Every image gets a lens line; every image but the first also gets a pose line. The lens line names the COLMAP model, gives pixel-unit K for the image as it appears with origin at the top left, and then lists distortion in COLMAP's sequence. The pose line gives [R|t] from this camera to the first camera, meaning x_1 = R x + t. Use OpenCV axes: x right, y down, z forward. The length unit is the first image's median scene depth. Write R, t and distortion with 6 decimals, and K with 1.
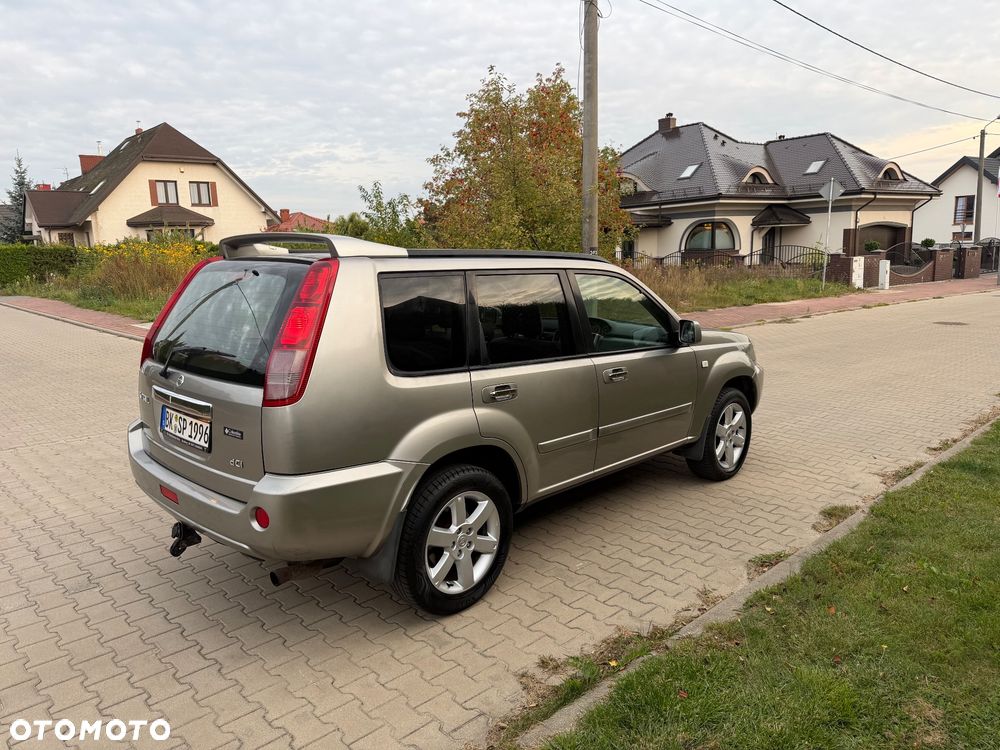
lens RADIAL K [[703.7, 0, 493.1], [0, 703.7, 370.4], [0, 0, 1]] dist [0.033573, -0.044023]
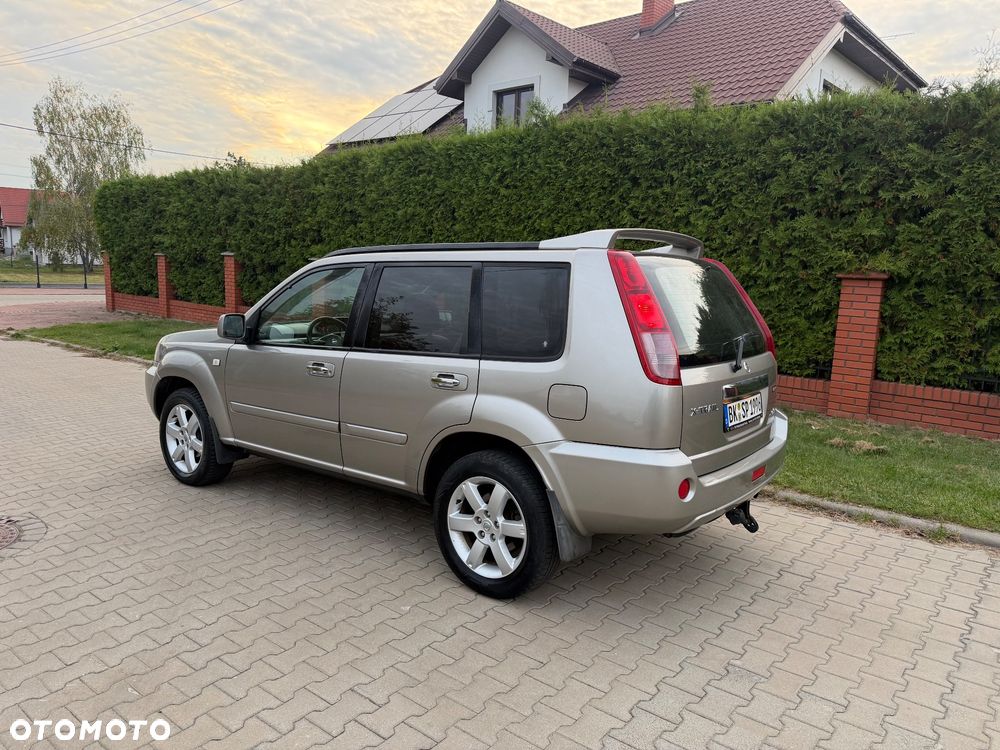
lens RADIAL K [[703.7, 0, 503.1], [0, 703.7, 368.8], [0, 0, 1]] dist [0.033573, -0.044023]
pose [[-0.127973, -0.120369, 0.984446, -1.120219], [0.137791, 0.980823, 0.137838, -0.140353], [-0.982159, 0.153288, -0.108933, 1.144001]]
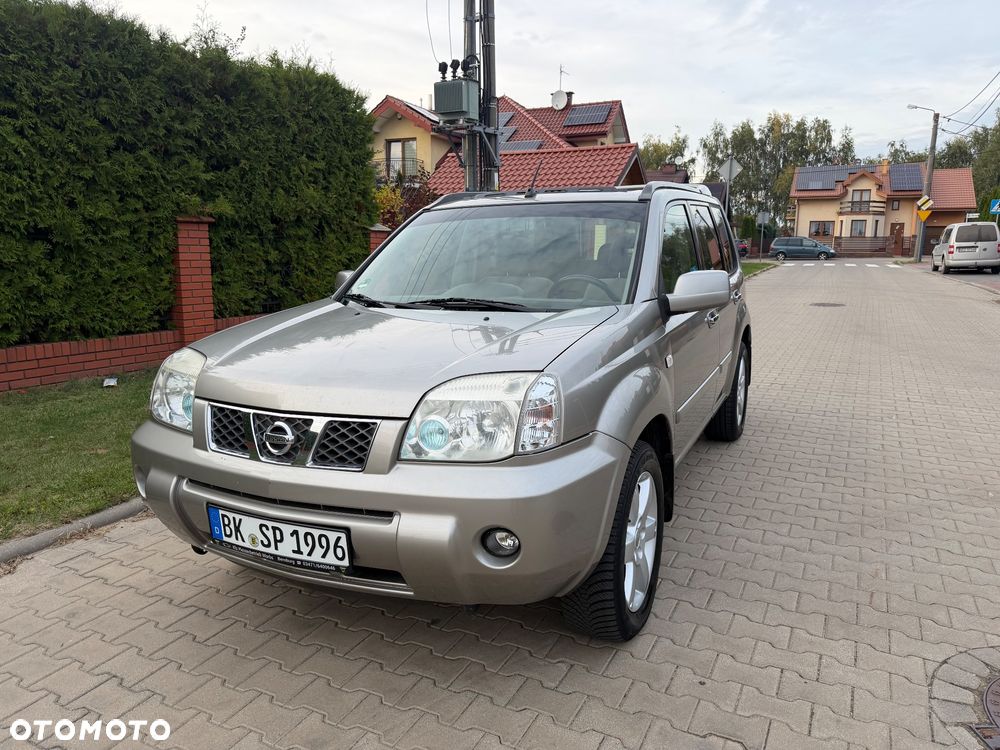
lens RADIAL K [[703.7, 0, 503.7], [0, 703.7, 377.3], [0, 0, 1]] dist [0.033573, -0.044023]
pose [[-0.943561, 0.085448, -0.319987, 0.416872], [-0.031978, 0.938128, 0.344810, -0.269032], [0.329652, 0.335582, -0.882448, 2.013353]]
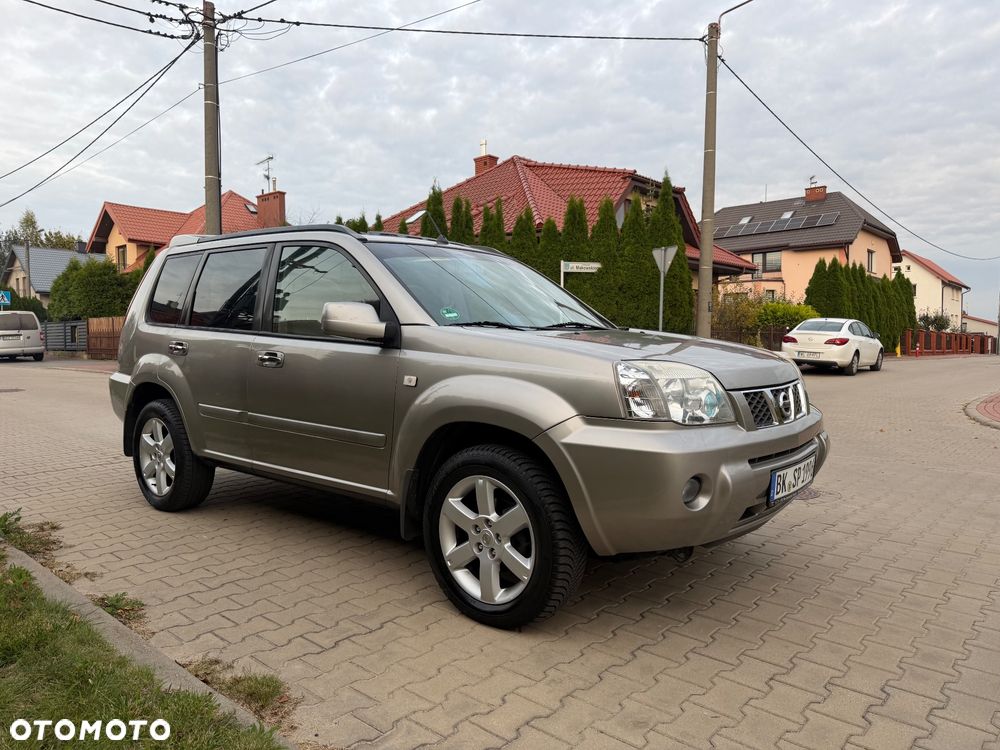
lens RADIAL K [[703.7, 0, 500.3], [0, 703.7, 385.5], [0, 0, 1]] dist [0.033573, -0.044023]
pose [[0.083591, 0.087534, -0.992648, 1.060069], [-0.167698, 0.983163, 0.072576, -0.071694], [0.982288, 0.160399, 0.096863, 1.197876]]
